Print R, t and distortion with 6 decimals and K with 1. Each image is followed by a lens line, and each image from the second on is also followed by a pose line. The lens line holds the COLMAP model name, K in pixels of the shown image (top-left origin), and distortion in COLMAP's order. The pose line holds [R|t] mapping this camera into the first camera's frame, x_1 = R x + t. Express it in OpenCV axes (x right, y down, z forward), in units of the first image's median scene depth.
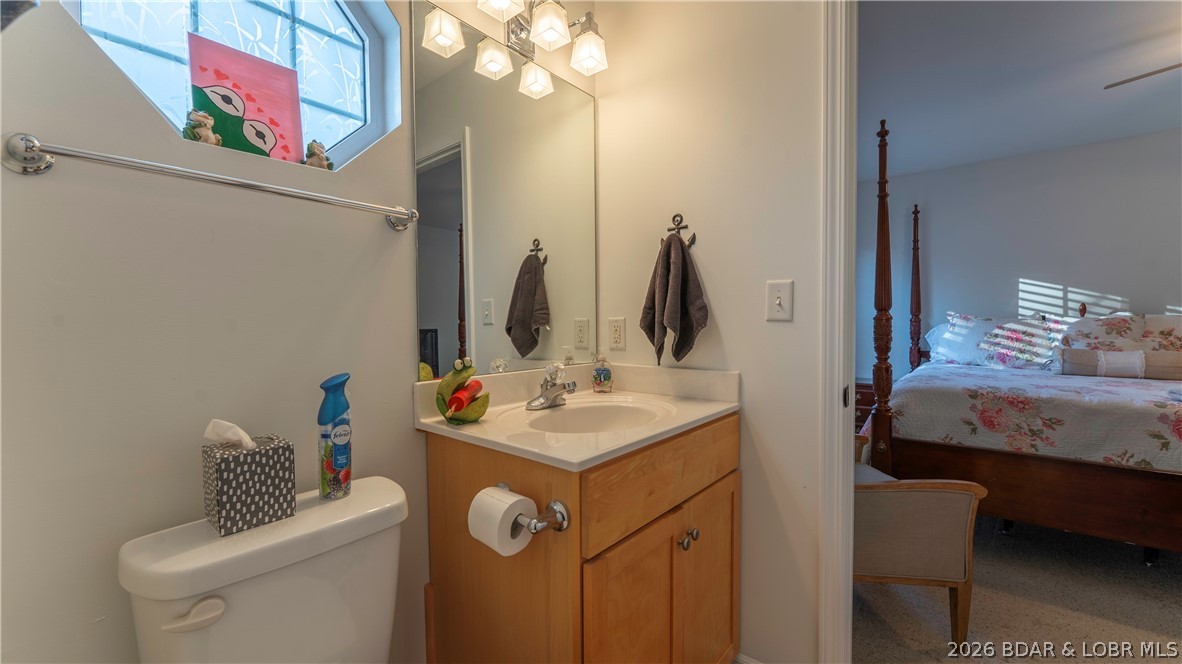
lens RADIAL K [[469.3, 0, 576.7], [0, 469.3, 334.6], [0, 0, 1]] dist [-0.003745, -0.000392]
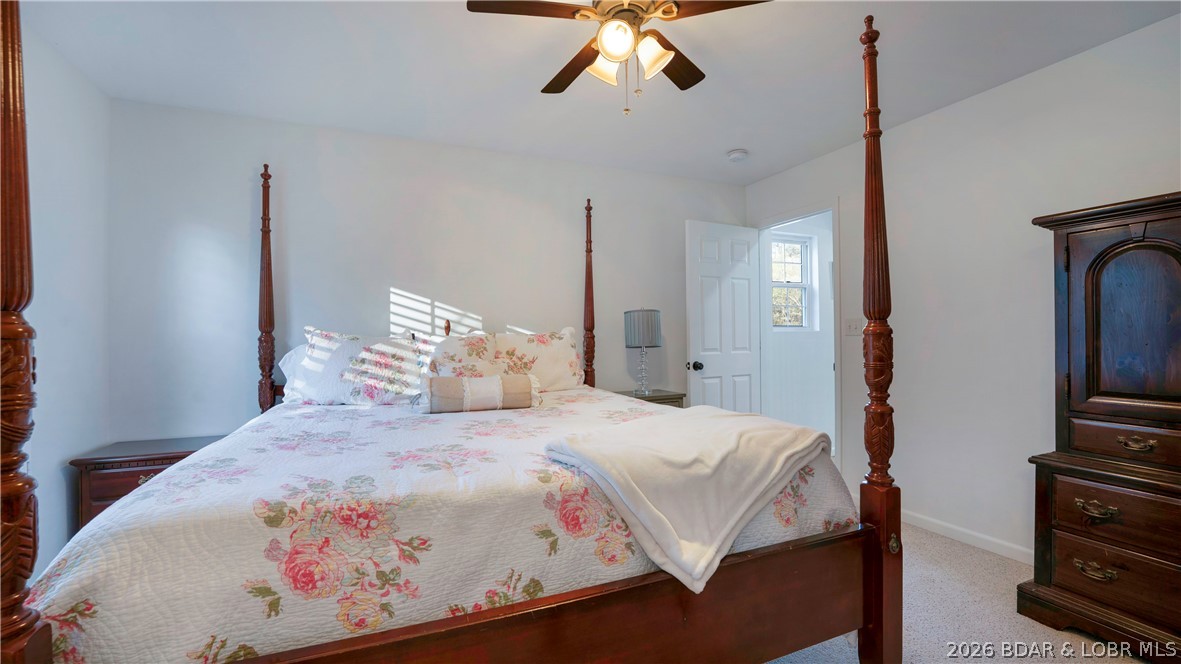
lens RADIAL K [[468.9, 0, 576.2], [0, 468.9, 334.6], [0, 0, 1]] dist [-0.003745, -0.000392]
pose [[0.454255, 0.009430, 0.890822, 0.428187], [0.025685, 0.999390, -0.023676, -0.013639], [-0.890501, 0.033636, 0.453736, 0.403539]]
